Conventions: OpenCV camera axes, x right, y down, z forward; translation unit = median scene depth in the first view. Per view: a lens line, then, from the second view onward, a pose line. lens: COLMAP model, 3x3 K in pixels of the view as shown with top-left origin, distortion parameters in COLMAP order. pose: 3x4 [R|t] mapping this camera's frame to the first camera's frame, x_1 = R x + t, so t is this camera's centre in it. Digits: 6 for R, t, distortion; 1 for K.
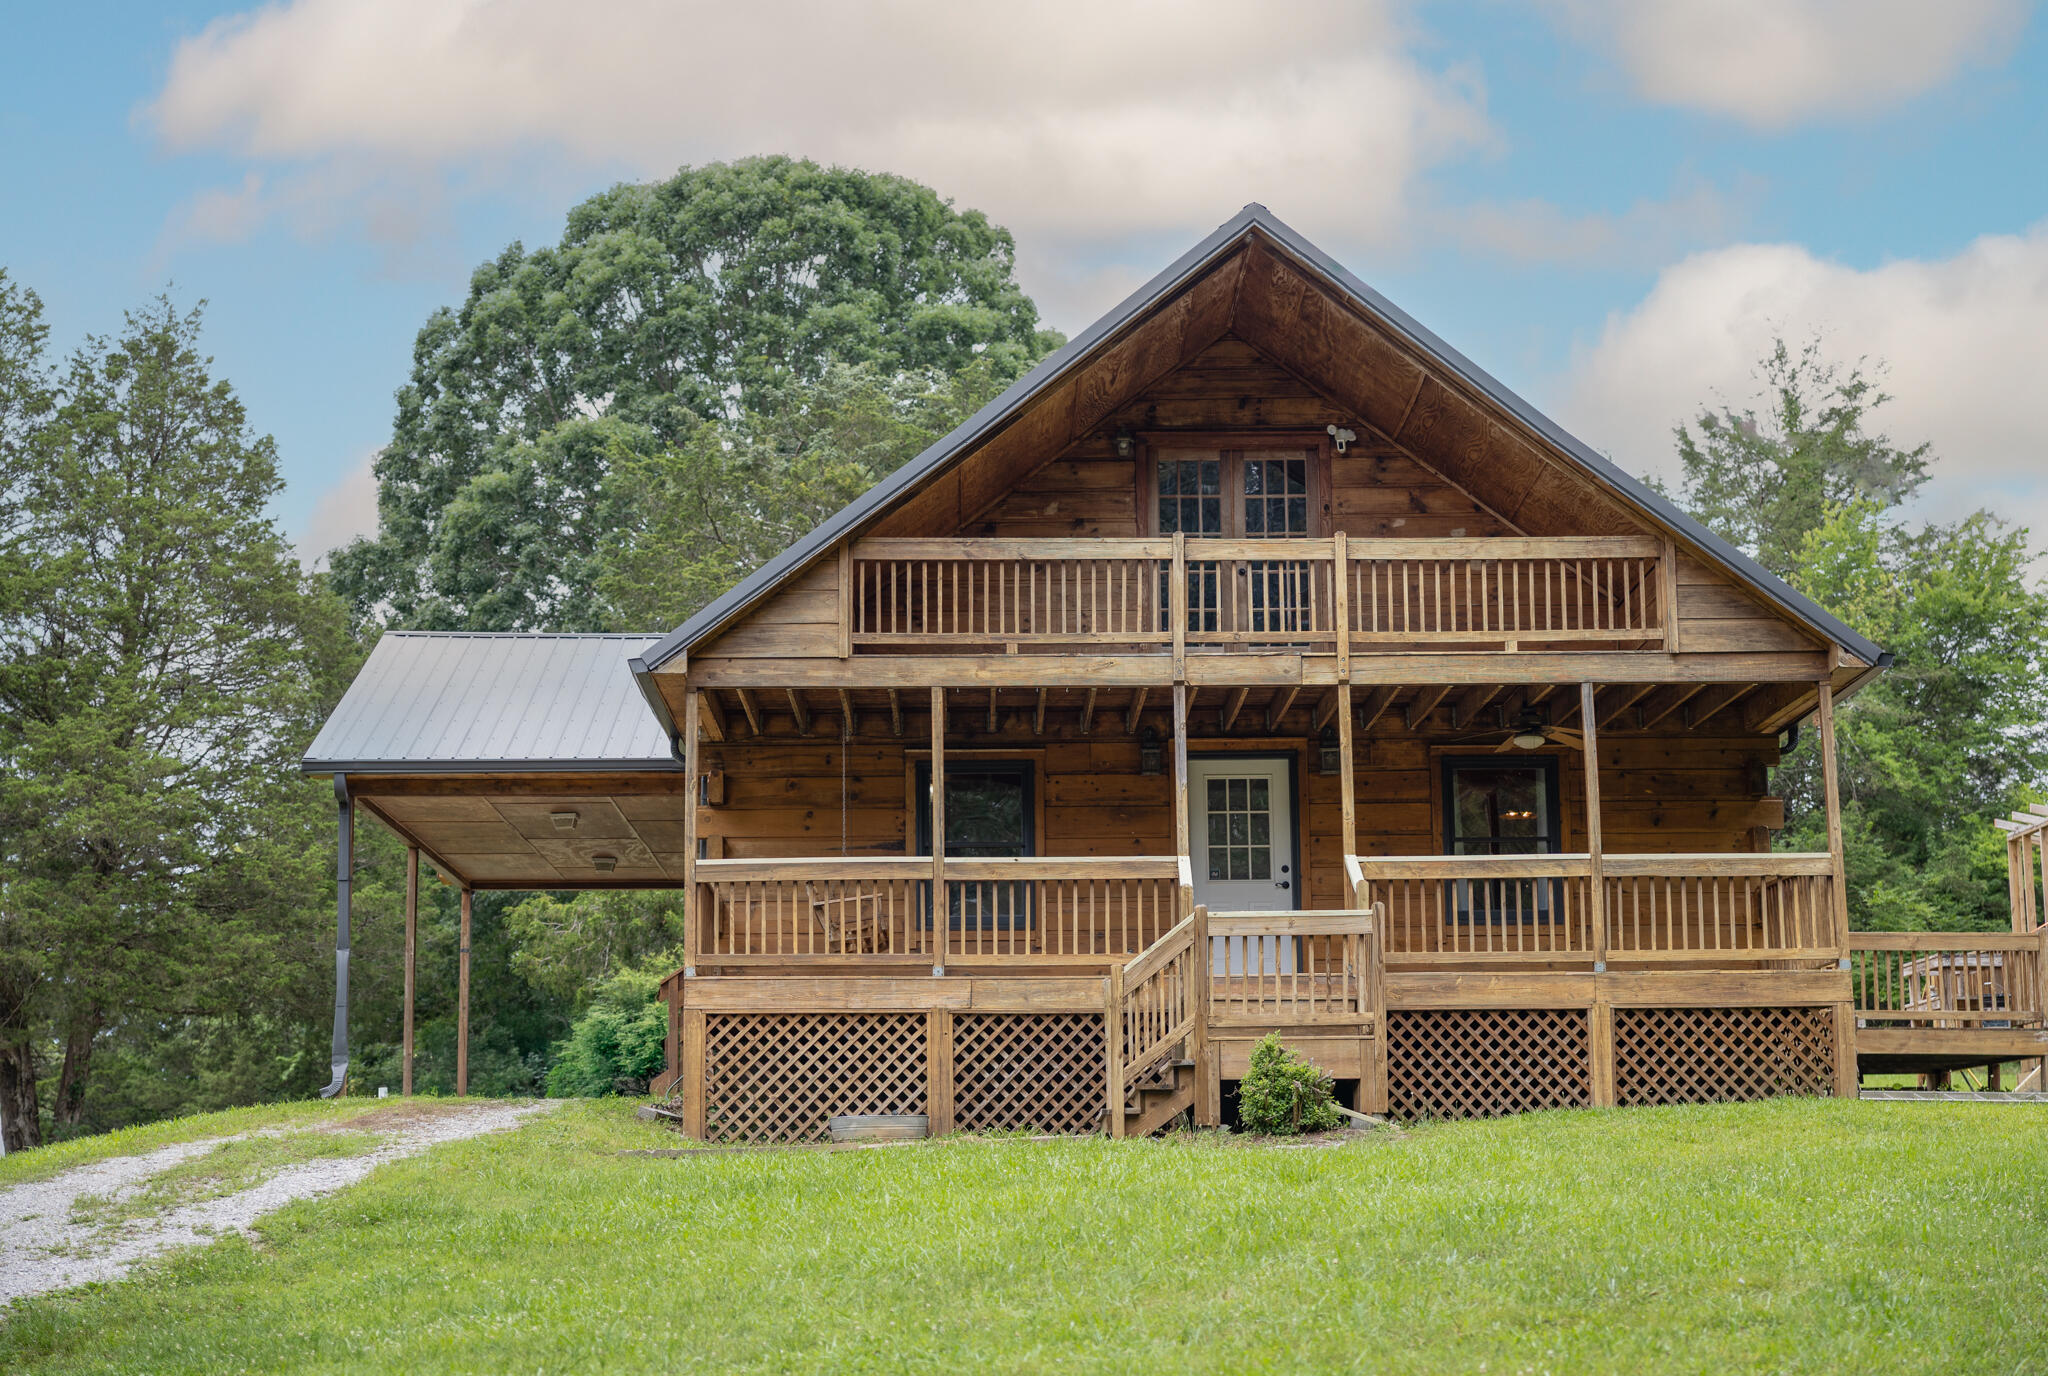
lens RADIAL K [[3447.6, 0, 1024.5], [0, 3447.6, 684.8], [0, 0, 1]] dist [0.029719, 0.000000]
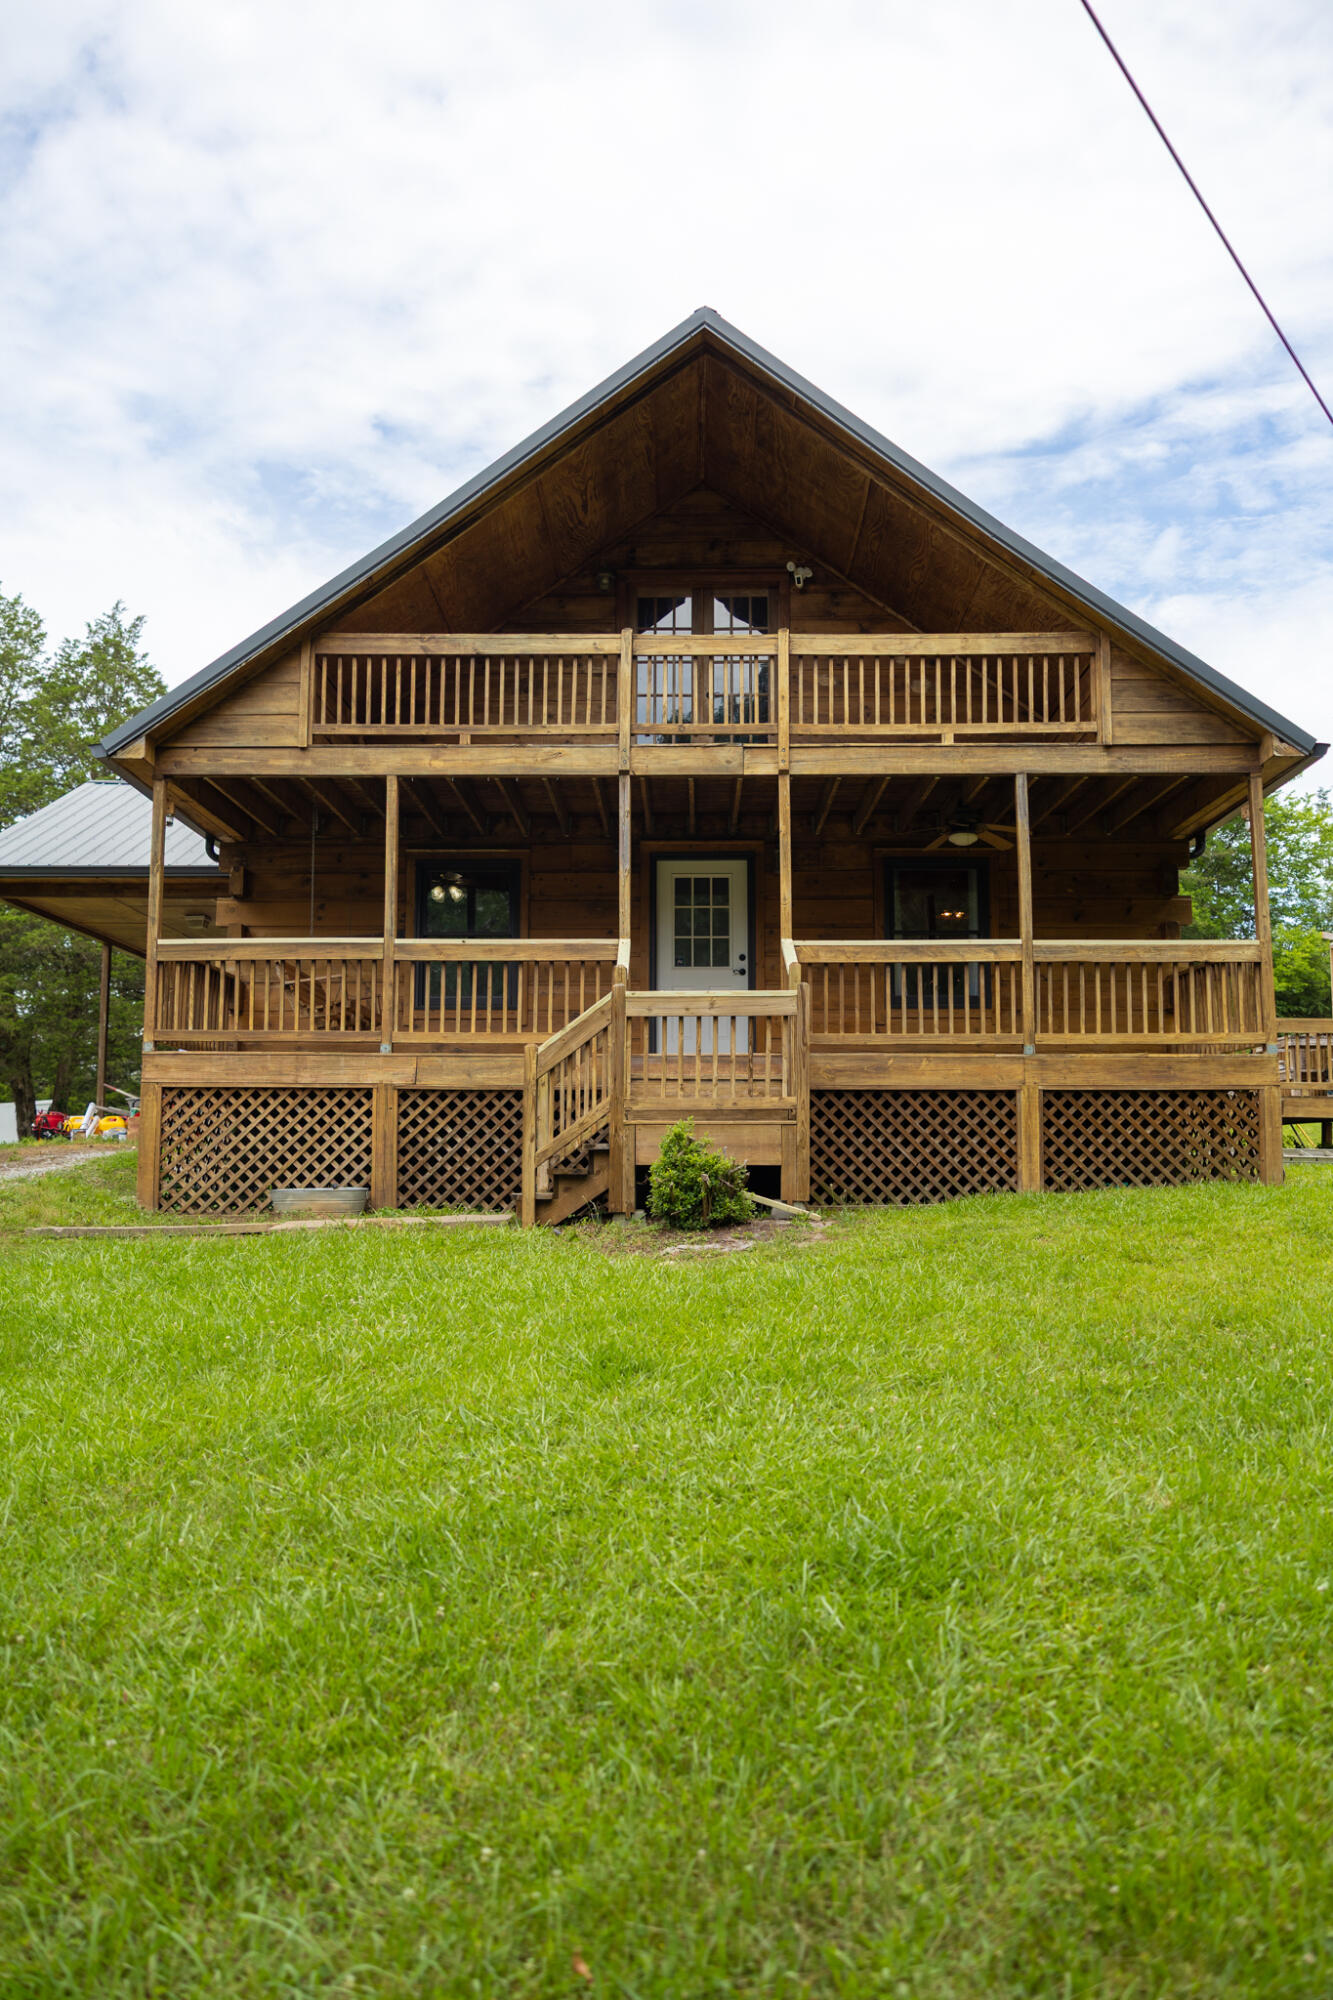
lens RADIAL K [[1604.2, 0, 661.8], [0, 1604.2, 996.0], [0, 0, 1]] dist [0.044009, -0.000650]
pose [[0.999261, 0.008171, -0.037570, 0.075093], [-0.005906, 0.998181, 0.060004, 0.037657], [0.037992, -0.059737, 0.997491, 0.517513]]
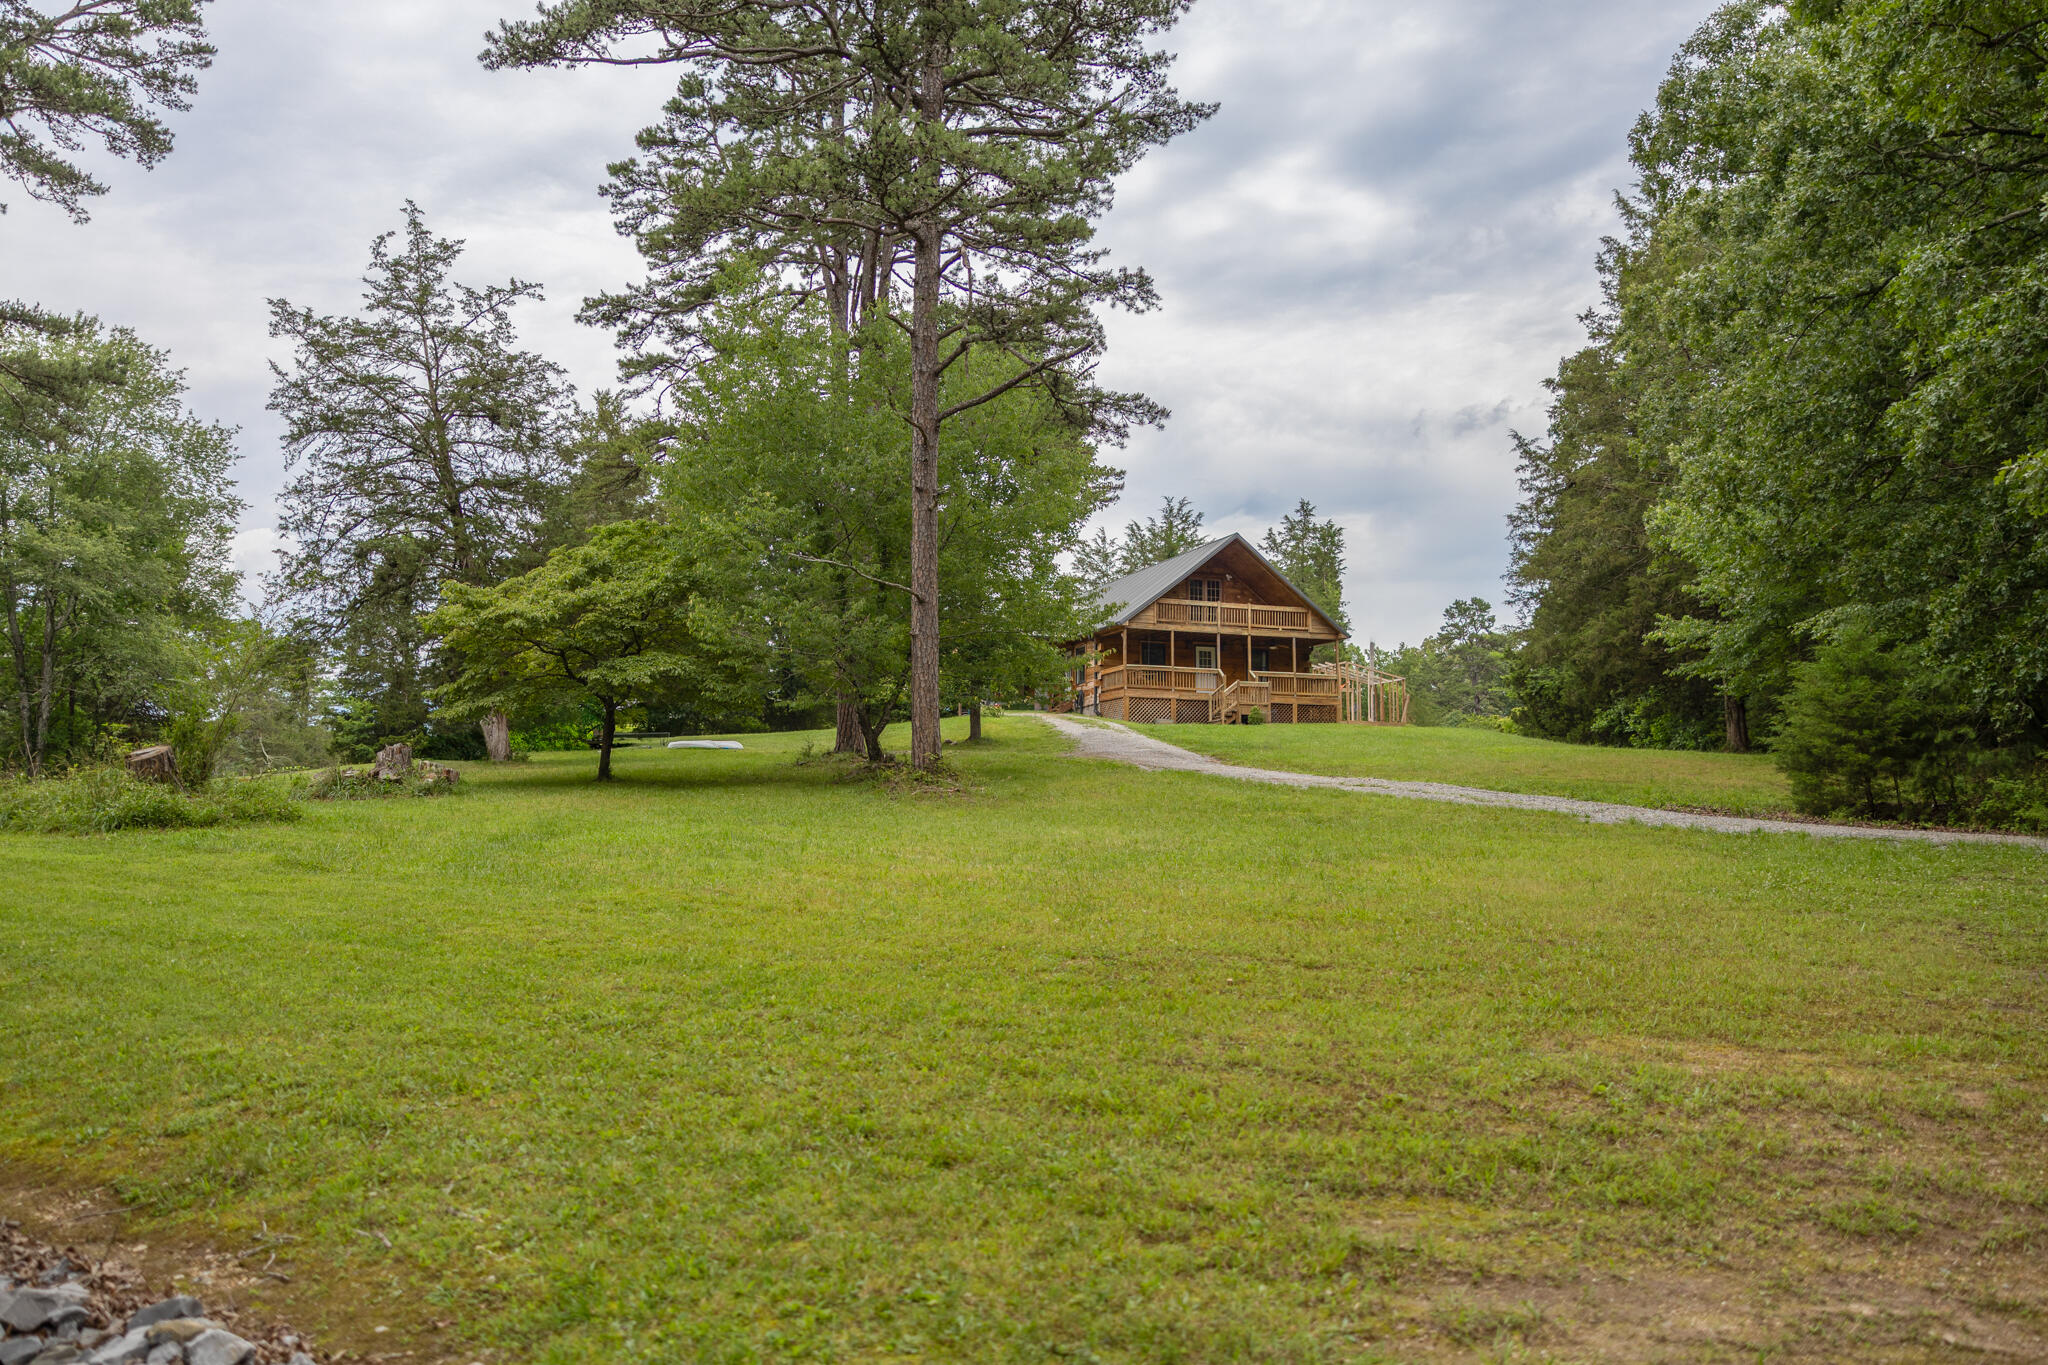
lens RADIAL K [[1642.7, 0, 1022.7], [0, 1642.7, 684.6], [0, 0, 1]] dist [0.044009, -0.000650]
pose [[0.944745, 0.047878, 0.324290, -0.955146], [-0.067205, 0.996552, 0.048655, -0.021596], [-0.320842, -0.067760, 0.944706, -1.081262]]
